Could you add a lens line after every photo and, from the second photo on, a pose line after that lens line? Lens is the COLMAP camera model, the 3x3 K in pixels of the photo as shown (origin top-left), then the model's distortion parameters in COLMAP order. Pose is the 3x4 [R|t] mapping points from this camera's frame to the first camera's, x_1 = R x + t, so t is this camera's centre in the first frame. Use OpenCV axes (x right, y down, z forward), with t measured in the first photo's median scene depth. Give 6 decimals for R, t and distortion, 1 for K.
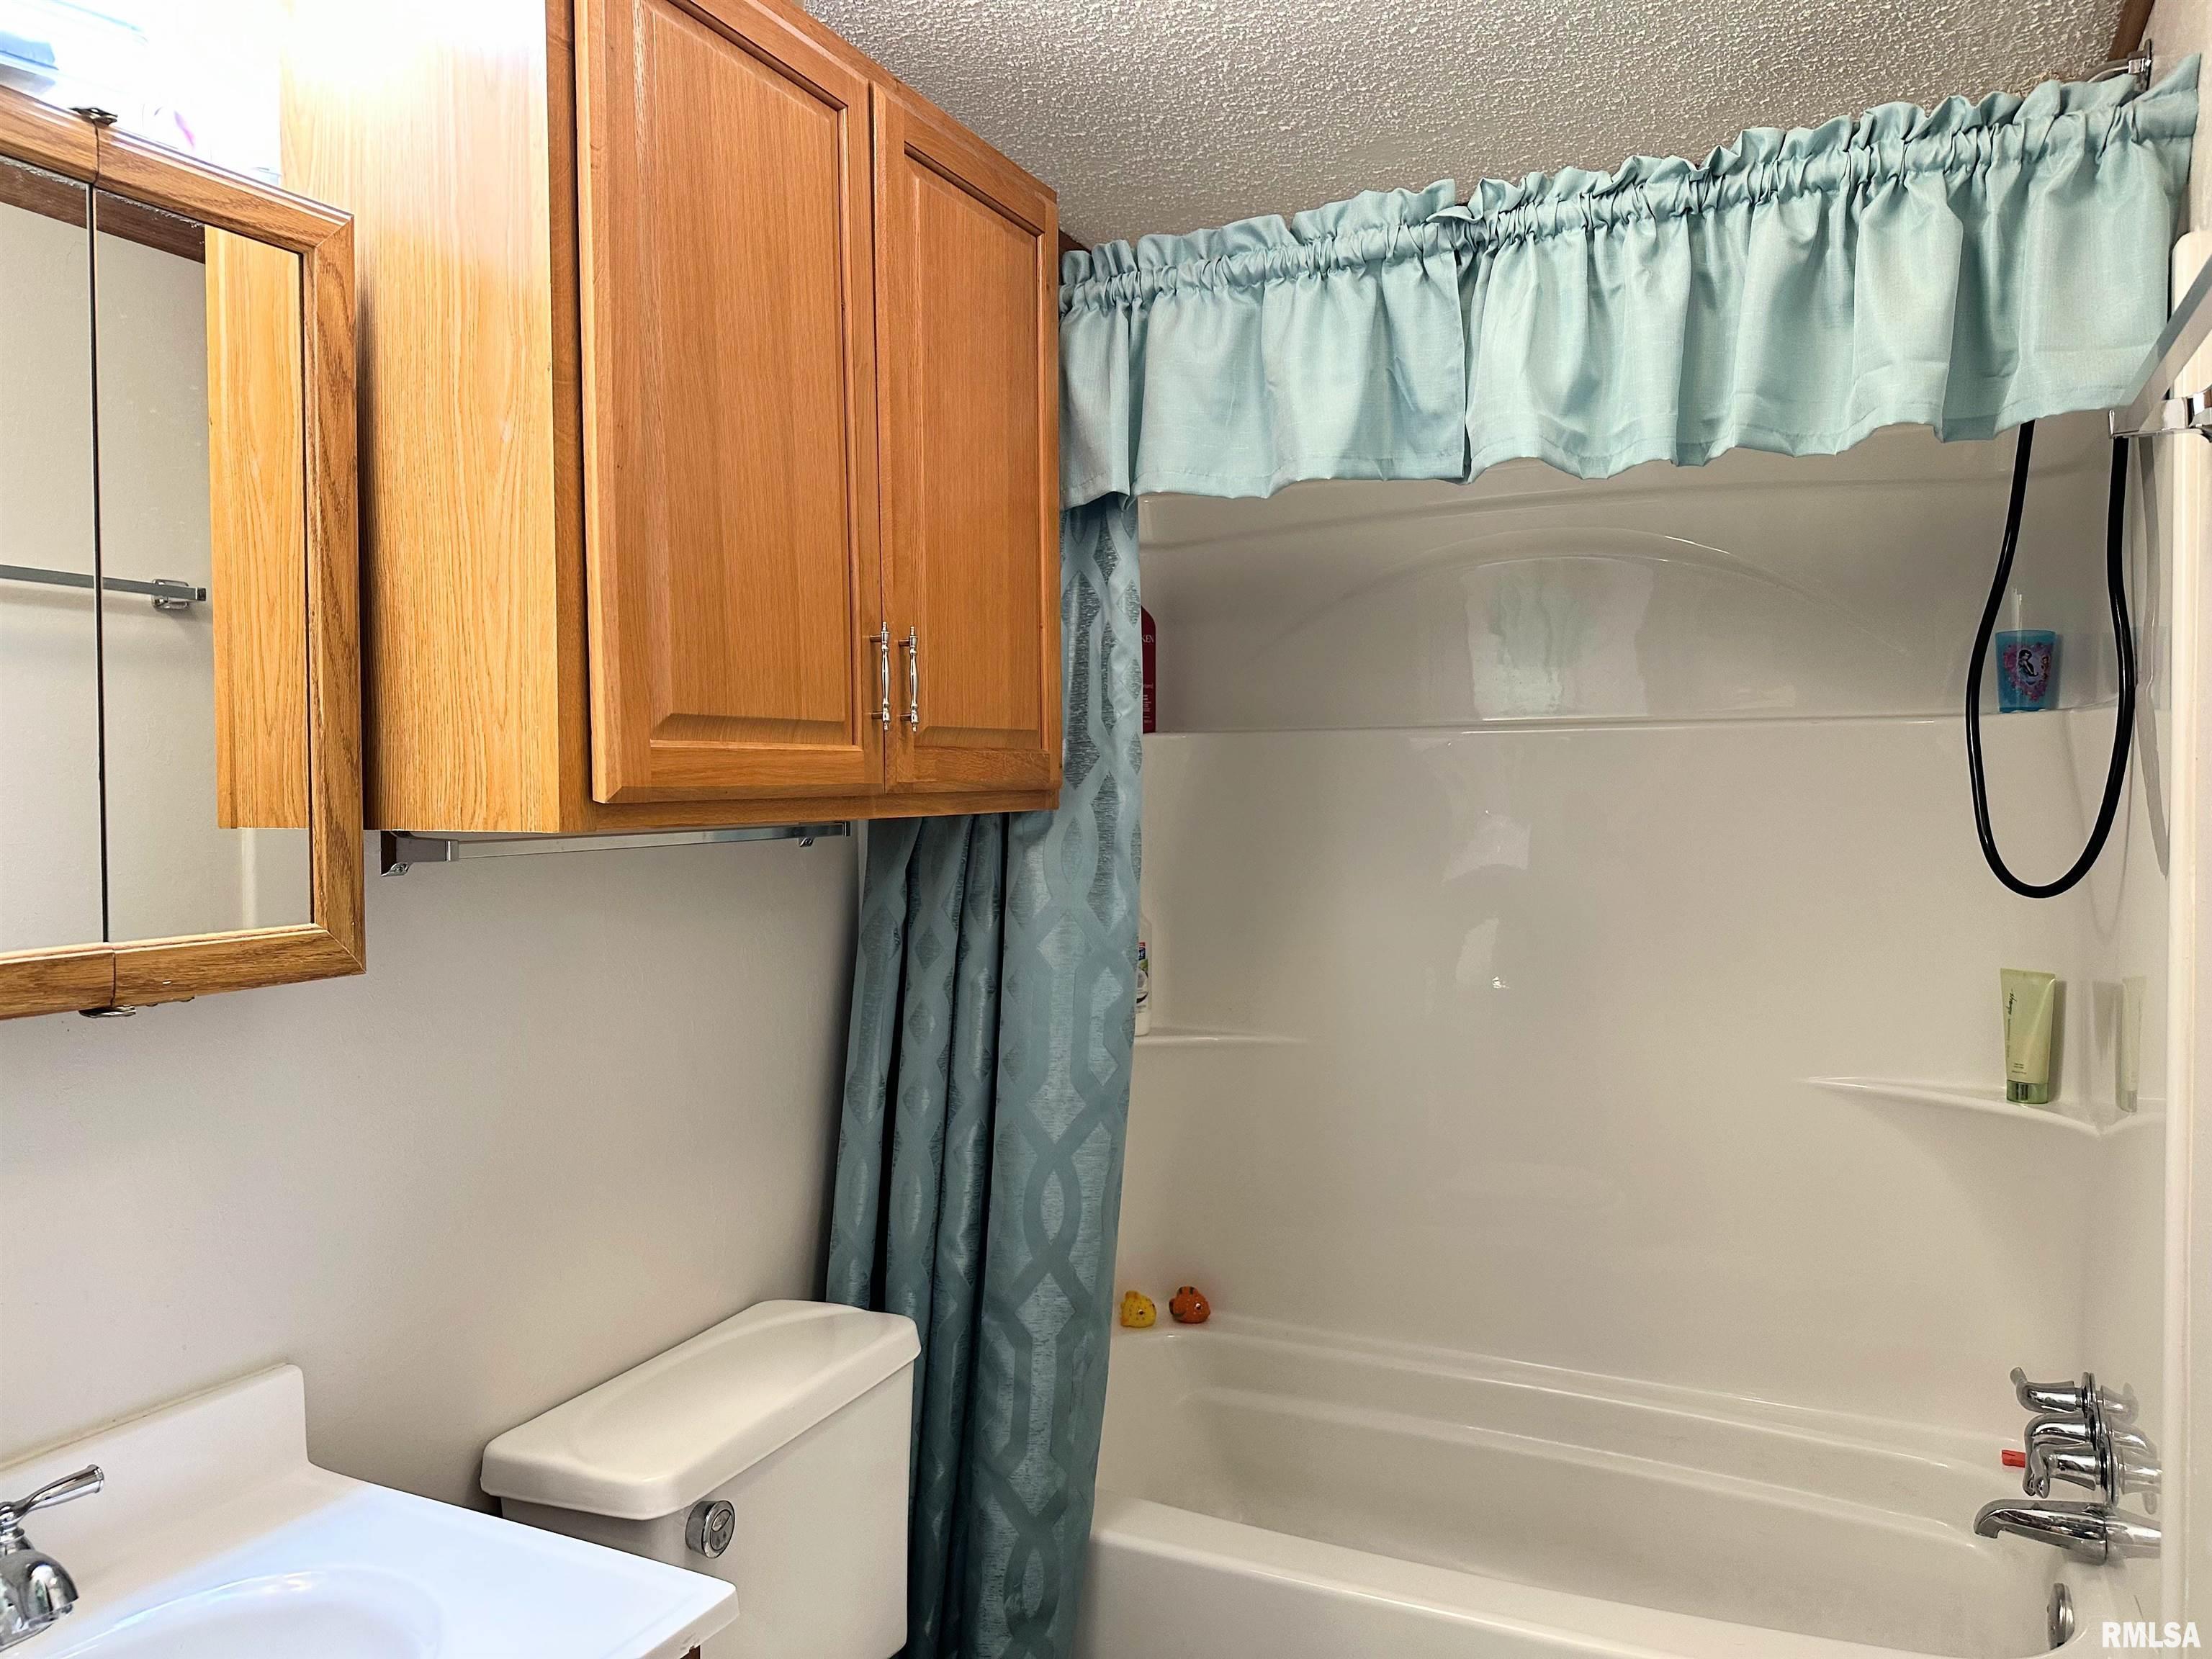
lens RADIAL K [[1535.2, 0, 1106.0], [0, 1535.2, 829.5], [0, 0, 1]] dist [-0.001489, -0.007030]
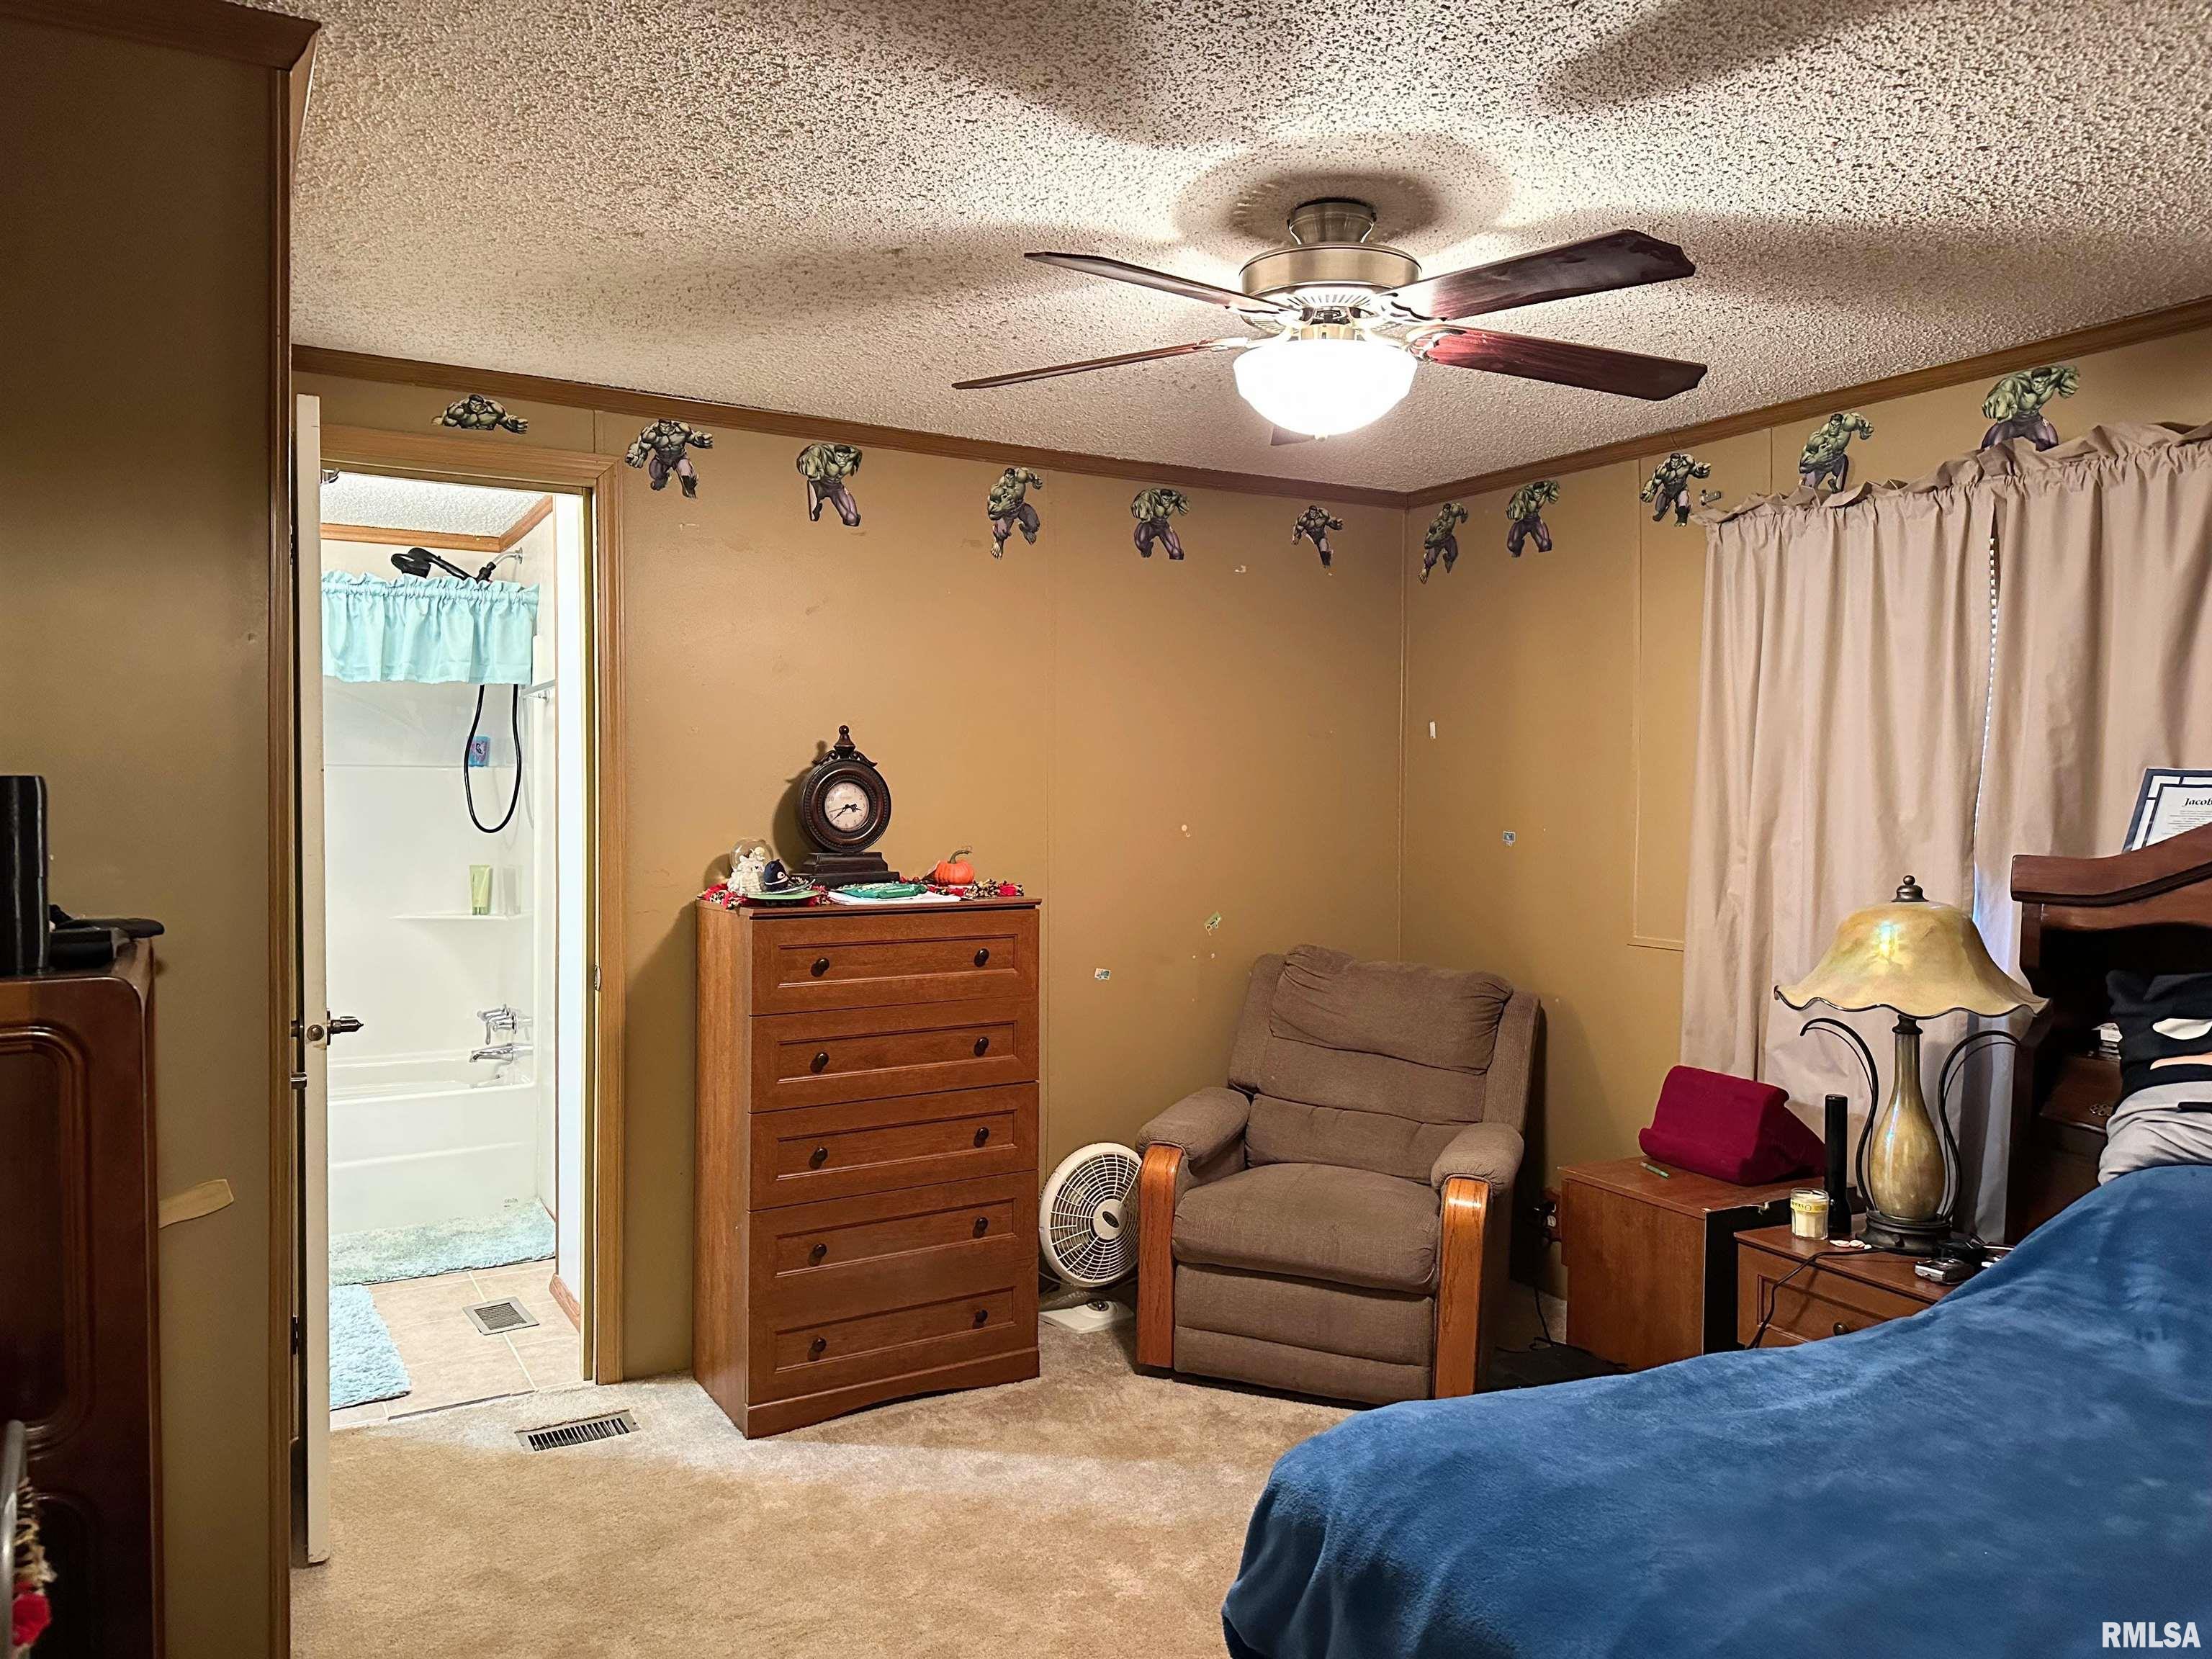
lens RADIAL K [[1535.4, 0, 1100.5], [0, 1535.4, 835.7], [0, 0, 1]] dist [0.159126, -0.192279]
pose [[0.564535, -0.011018, 0.825335, -1.354841], [0.004485, 0.999937, 0.010281, 0.032191], [-0.825397, -0.002102, 0.564549, -1.855306]]
